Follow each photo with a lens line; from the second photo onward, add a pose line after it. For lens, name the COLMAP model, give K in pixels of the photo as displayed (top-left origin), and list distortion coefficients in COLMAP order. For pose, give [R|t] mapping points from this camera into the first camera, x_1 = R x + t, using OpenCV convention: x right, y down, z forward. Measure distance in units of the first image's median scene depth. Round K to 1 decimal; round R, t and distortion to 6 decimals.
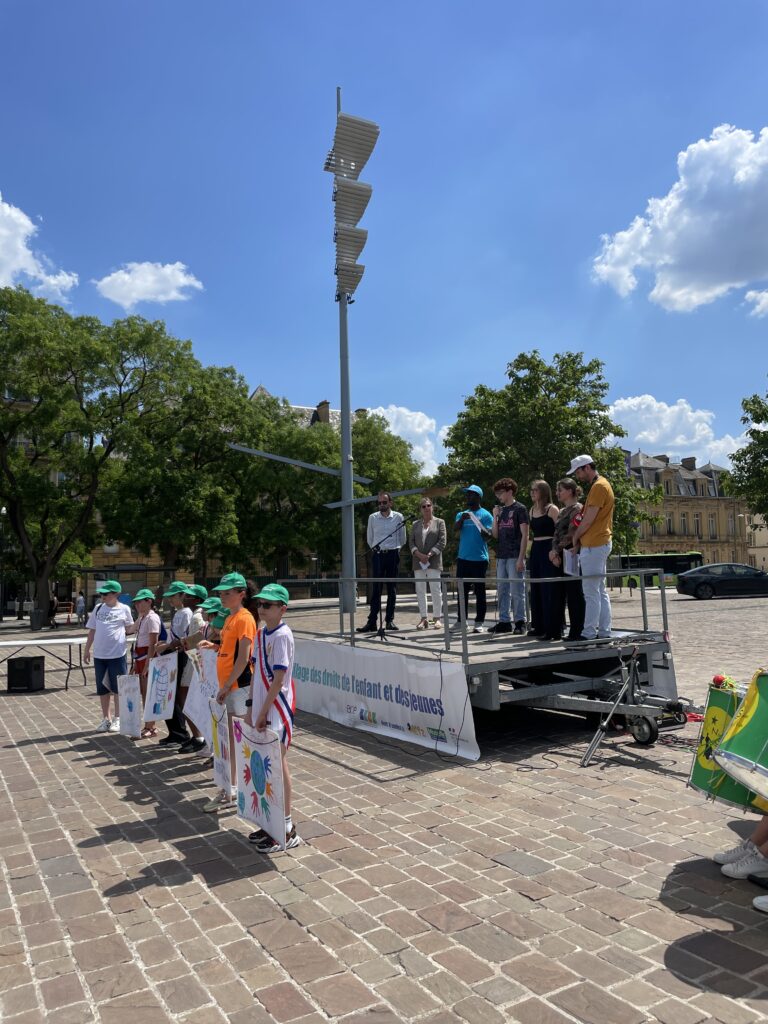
lens RADIAL K [[767.8, 0, 389.0], [0, 767.8, 511.6], [0, 0, 1]] dist [0.056907, -0.088482]
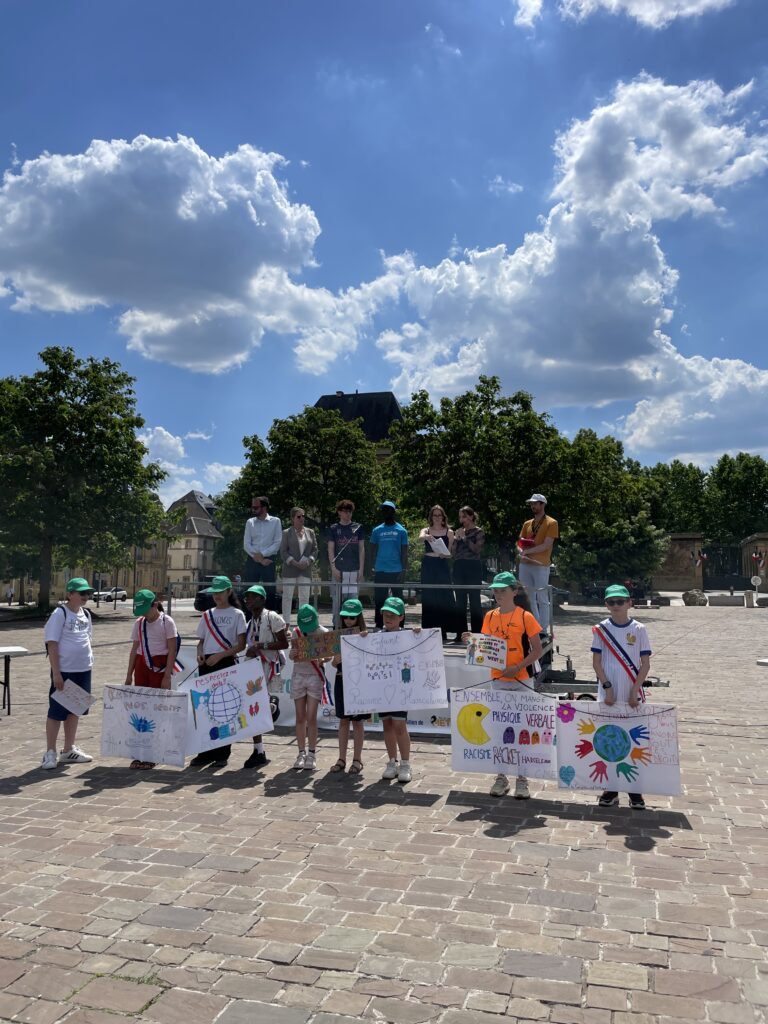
lens RADIAL K [[767.8, 0, 389.0], [0, 767.8, 511.6], [0, 0, 1]] dist [0.056907, -0.088482]
pose [[0.710499, 0.105372, 0.695764, -0.165755], [-0.087691, 0.994276, -0.061034, 0.011469], [-0.698213, -0.017648, 0.715672, 0.051940]]
